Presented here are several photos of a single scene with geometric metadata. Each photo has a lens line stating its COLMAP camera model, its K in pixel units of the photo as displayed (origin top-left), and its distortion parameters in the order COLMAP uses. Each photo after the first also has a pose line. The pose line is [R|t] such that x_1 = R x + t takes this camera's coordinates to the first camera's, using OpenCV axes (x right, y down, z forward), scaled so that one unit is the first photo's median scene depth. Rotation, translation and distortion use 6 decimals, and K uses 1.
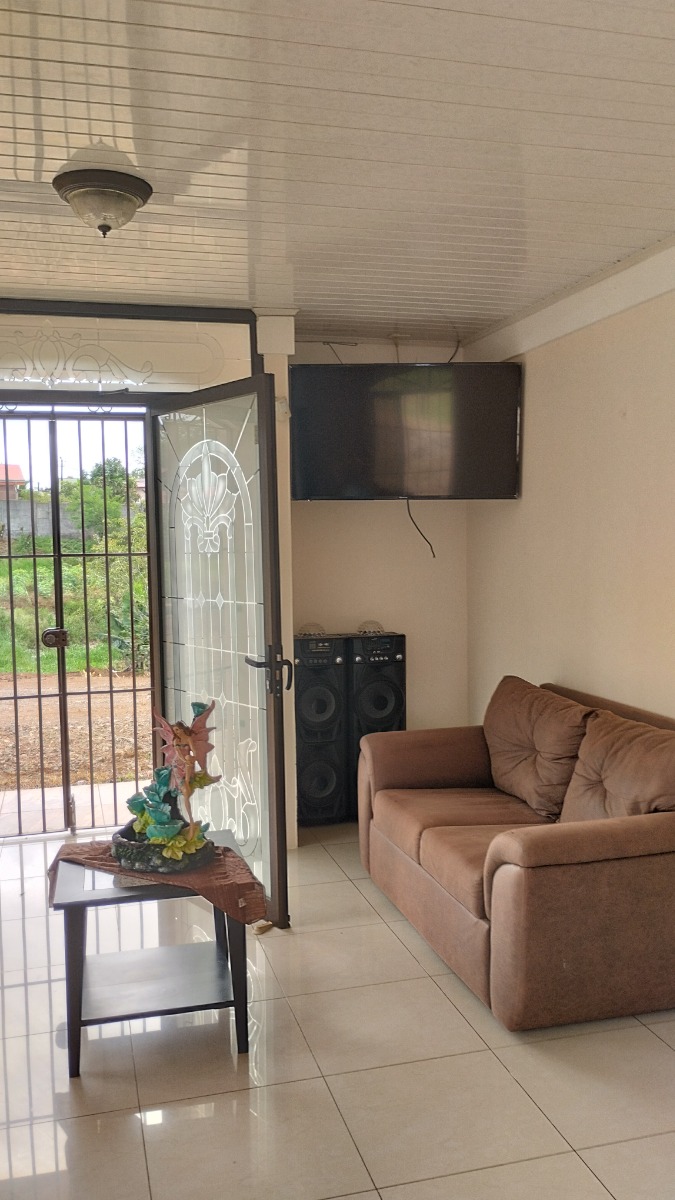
lens RADIAL K [[1014.3, 0, 339.4], [0, 1014.3, 615.3], [0, 0, 1]] dist [0.067237, -0.070548]
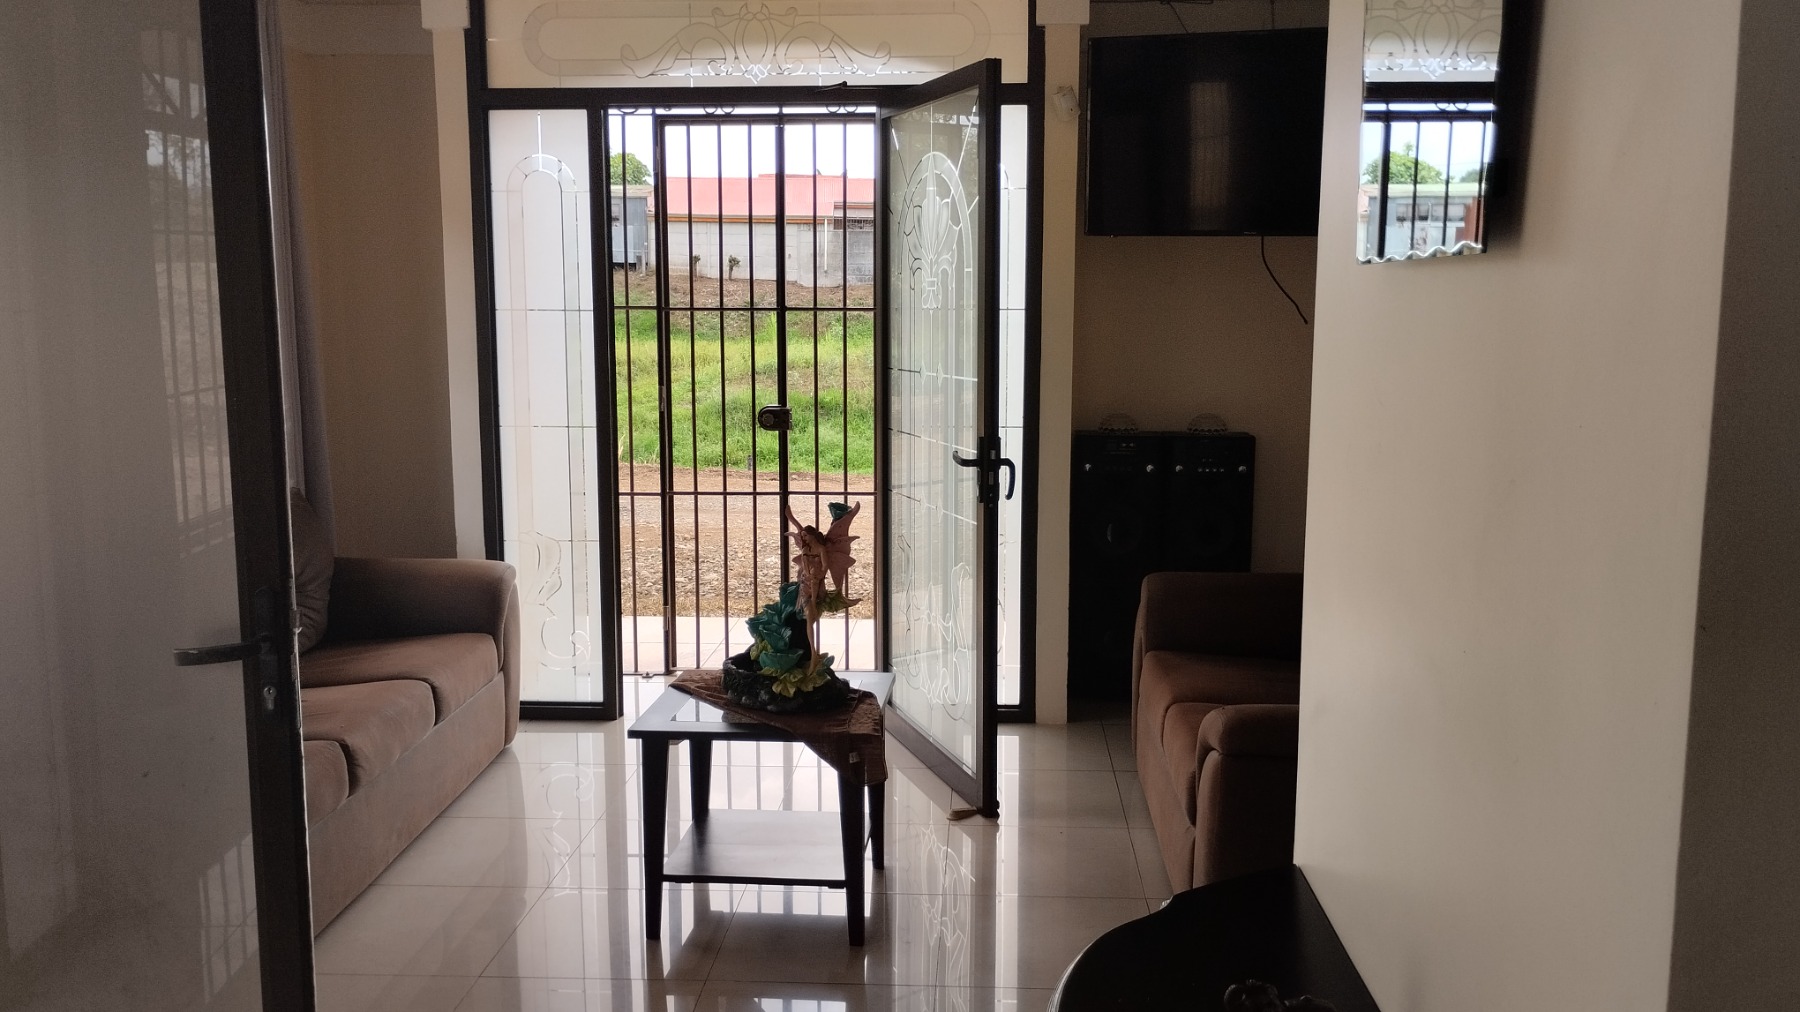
lens RADIAL K [[1521.5, 0, 900.0], [0, 1521.5, 506.0], [0, 0, 1]] dist [0.067237, -0.070548]
pose [[0.951908, 0.063167, -0.299803, 0.213916], [-0.043316, 0.996434, 0.072411, 0.002377], [0.303308, -0.055943, 0.951249, -0.070580]]
